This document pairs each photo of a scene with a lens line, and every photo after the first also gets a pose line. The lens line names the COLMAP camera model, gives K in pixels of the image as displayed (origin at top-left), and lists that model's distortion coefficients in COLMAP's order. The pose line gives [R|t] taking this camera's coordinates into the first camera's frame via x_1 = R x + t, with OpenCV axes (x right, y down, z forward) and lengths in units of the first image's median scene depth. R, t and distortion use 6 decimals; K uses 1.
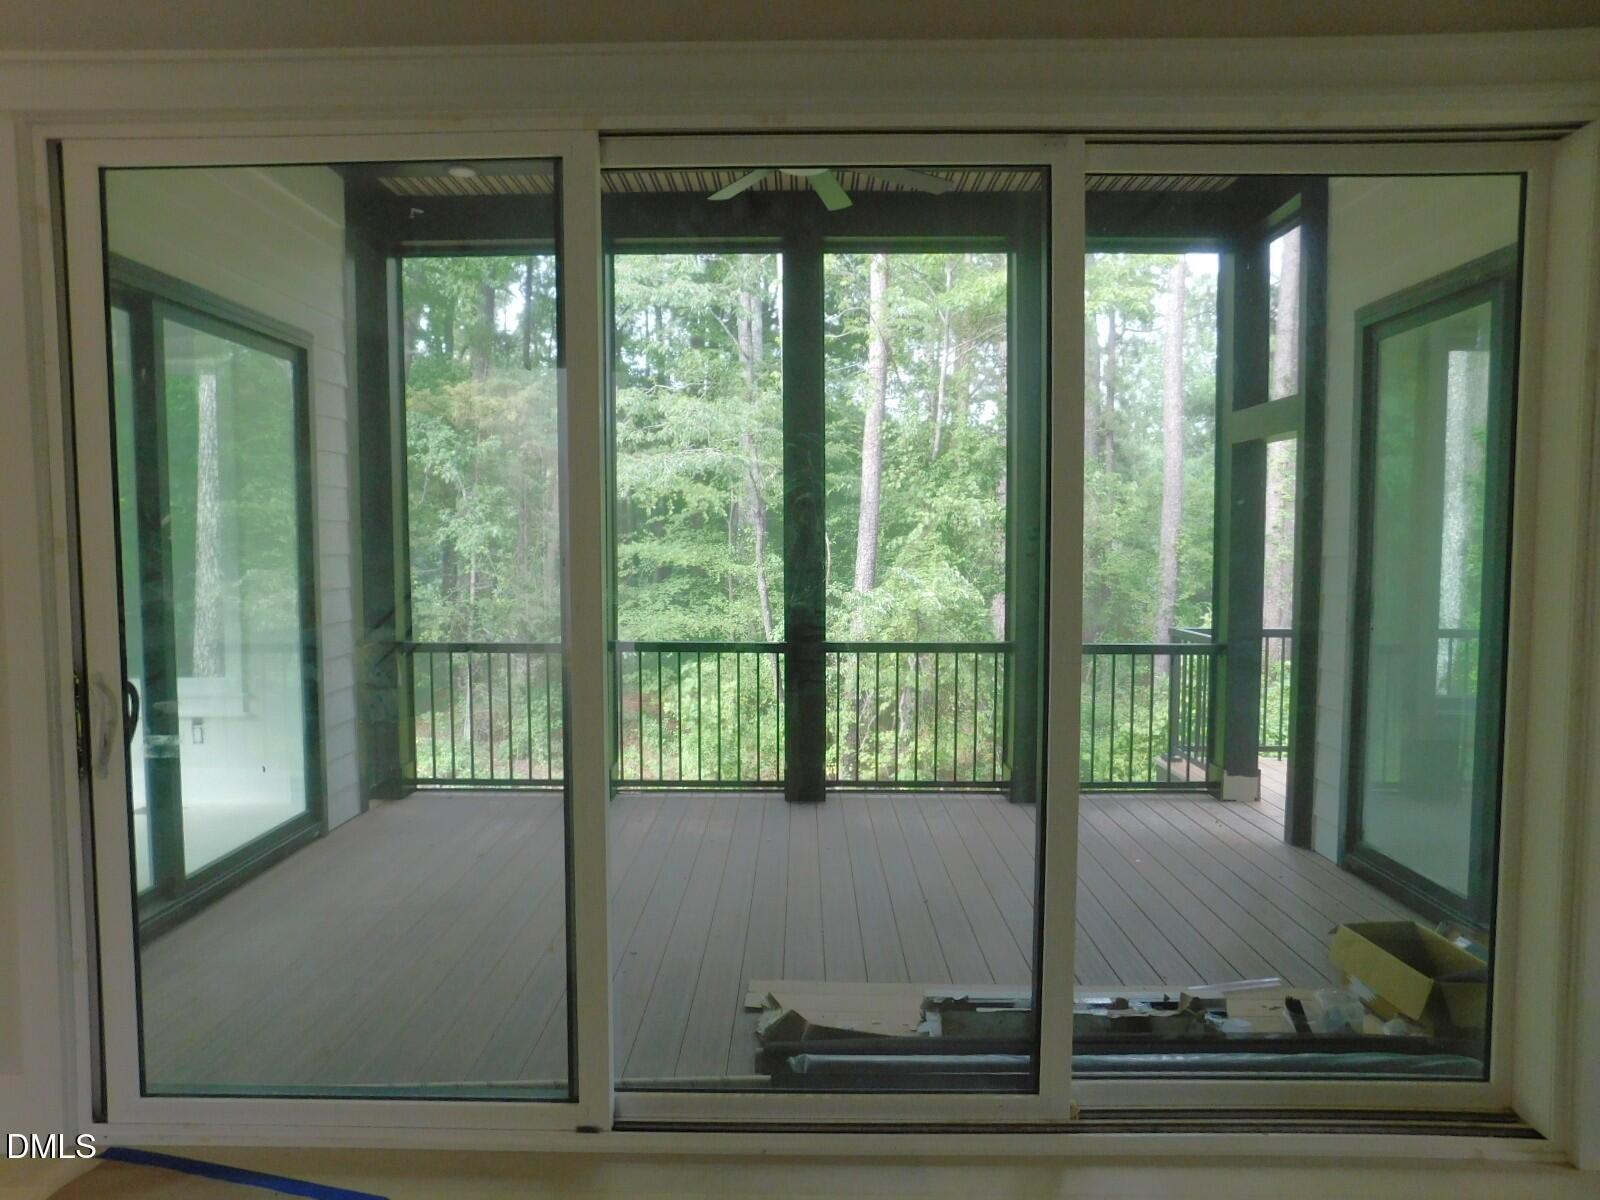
lens RADIAL K [[1070.8, 0, 800.0], [0, 1070.8, 600.0], [0, 0, 1]] dist [-0.058723, 0.063909]
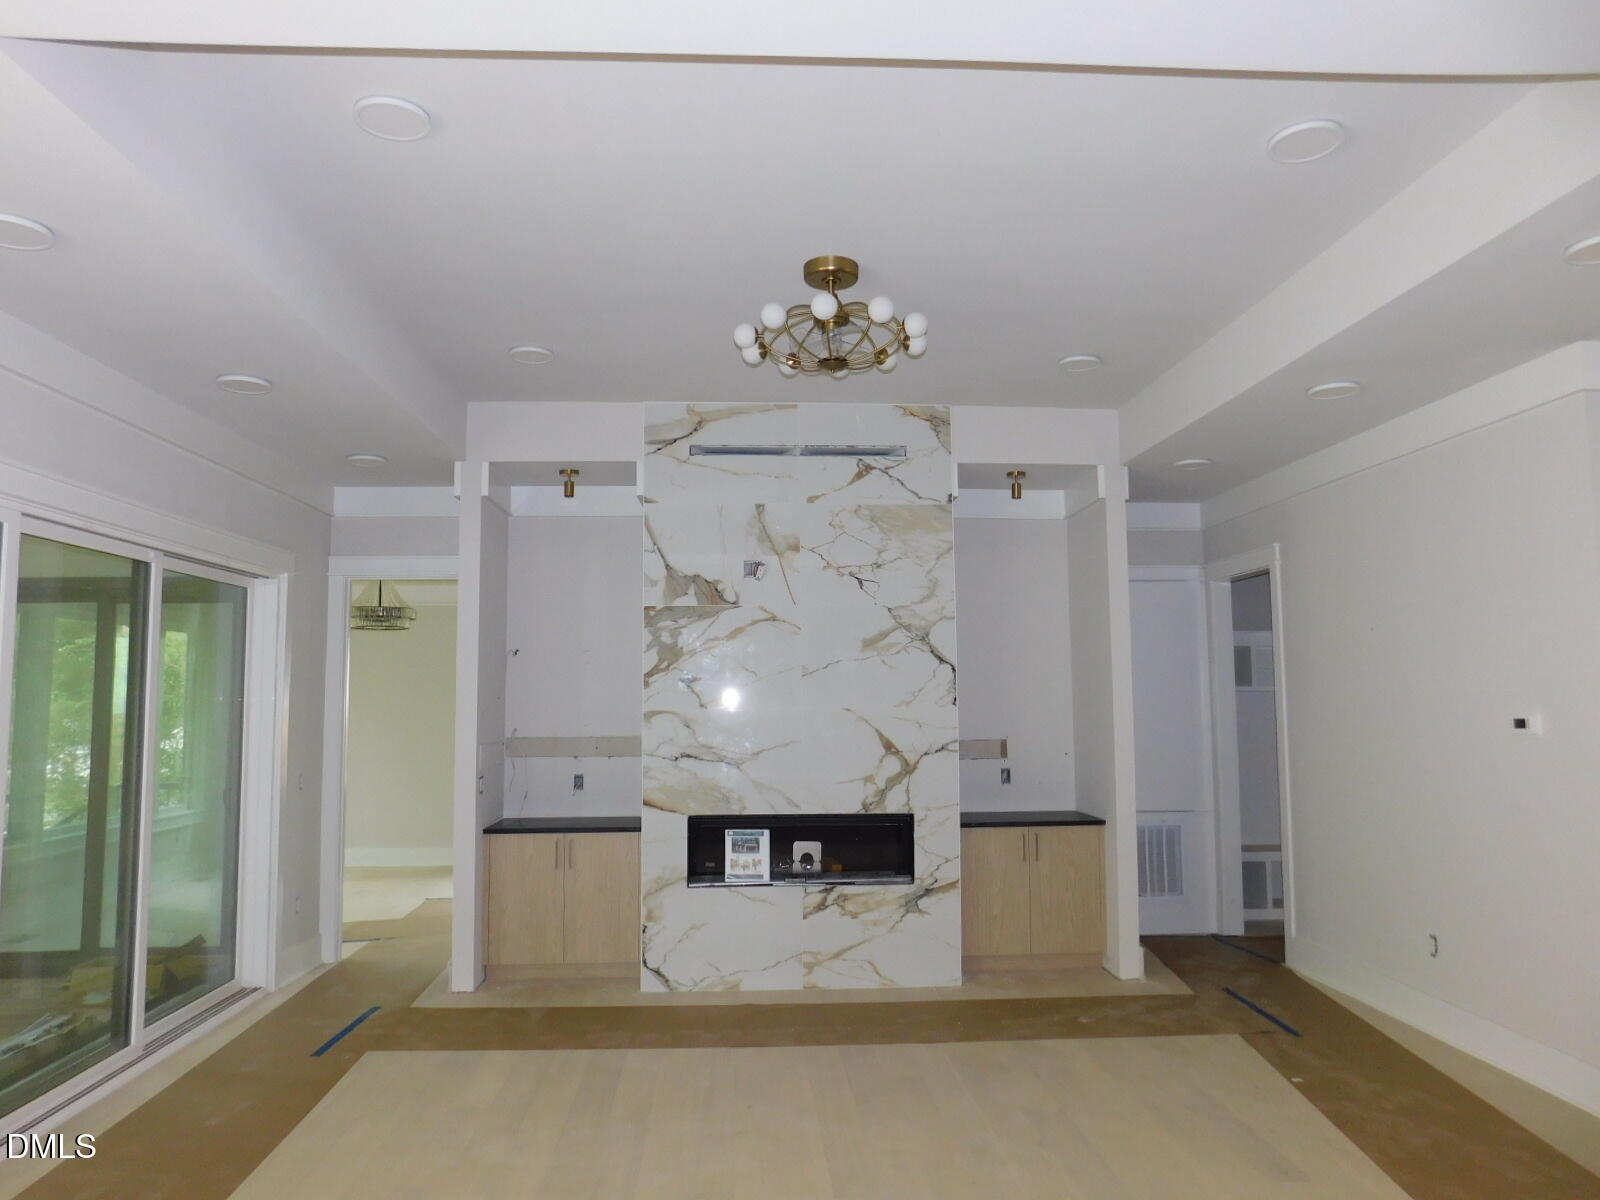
lens RADIAL K [[1070.8, 0, 800.0], [0, 1070.8, 600.0], [0, 0, 1]] dist [-0.058723, 0.063909]
pose [[-0.066040, 0.091041, 0.993655, -0.350604], [0.067743, 0.993940, -0.086565, -0.014343], [-0.995515, 0.061596, -0.071807, -0.018020]]
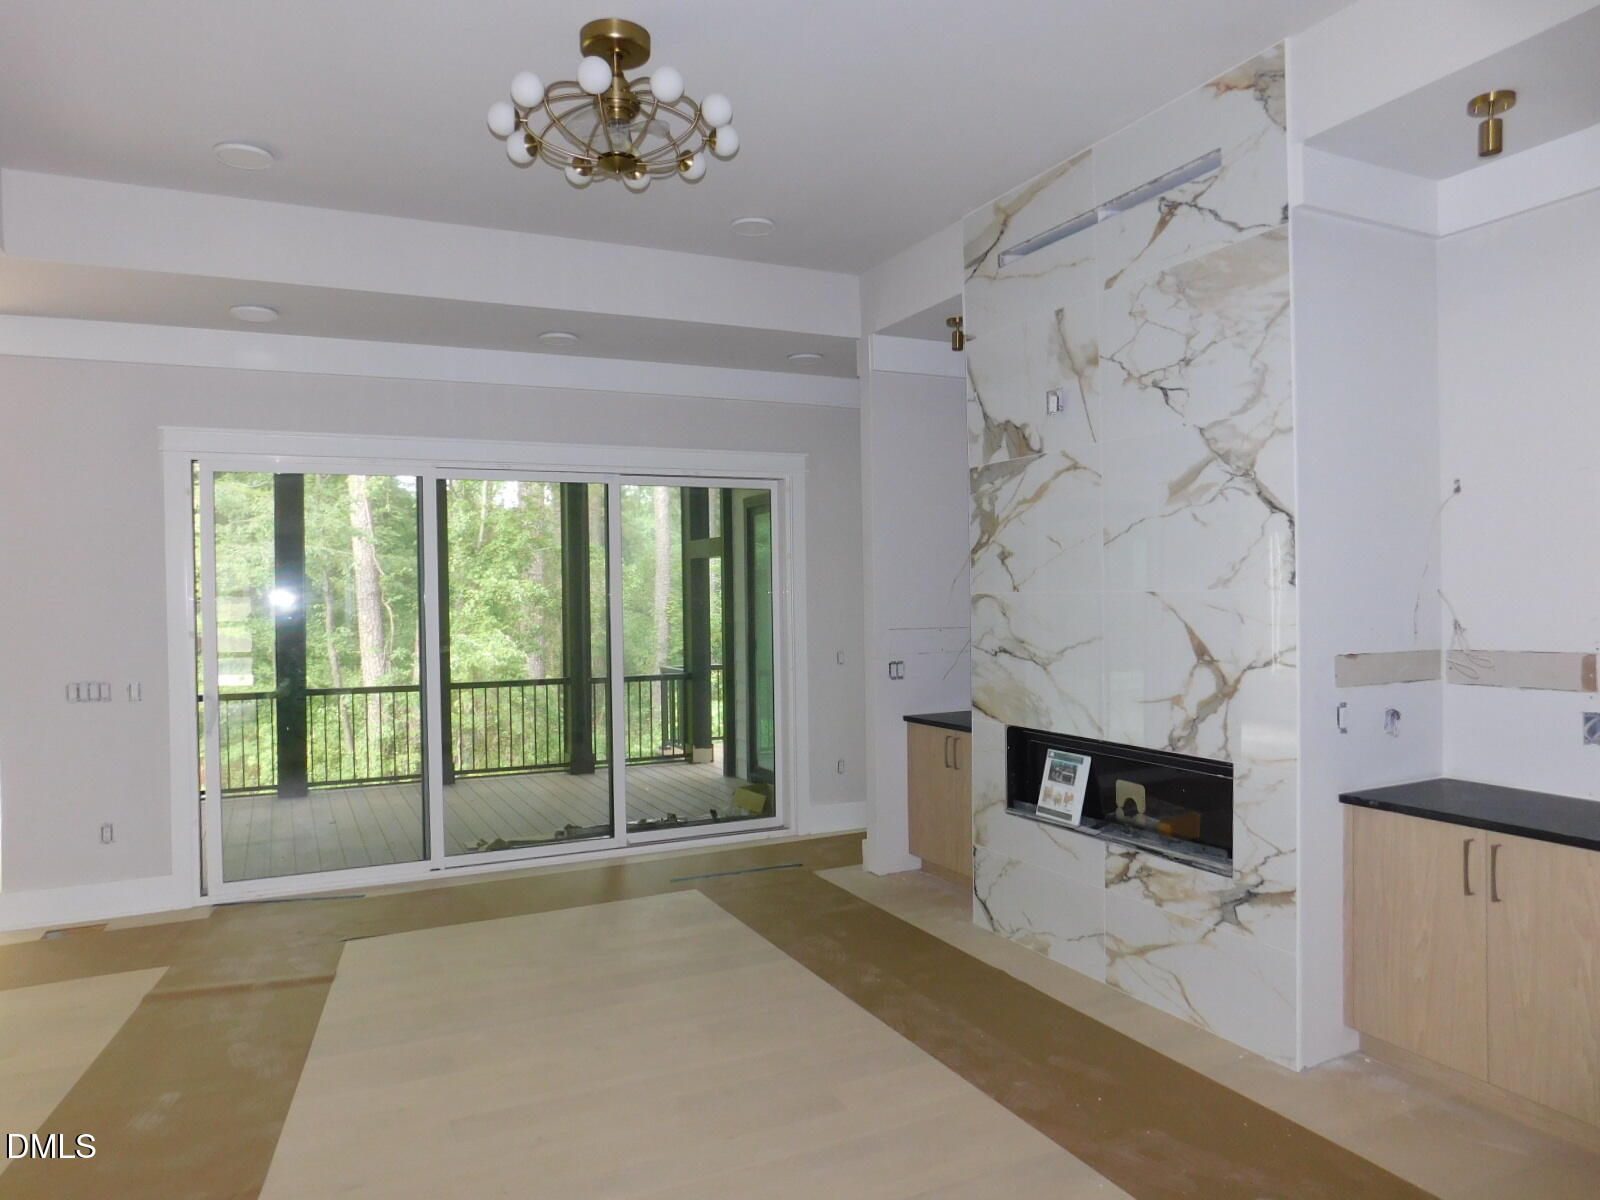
lens RADIAL K [[1070.8, 0, 800.0], [0, 1070.8, 600.0], [0, 0, 1]] dist [-0.058723, 0.063909]
pose [[0.895961, -0.017536, 0.443787, -0.100912], [0.043490, 0.997882, -0.048370, 0.007296], [-0.441998, 0.062638, 0.894826, -0.306967]]
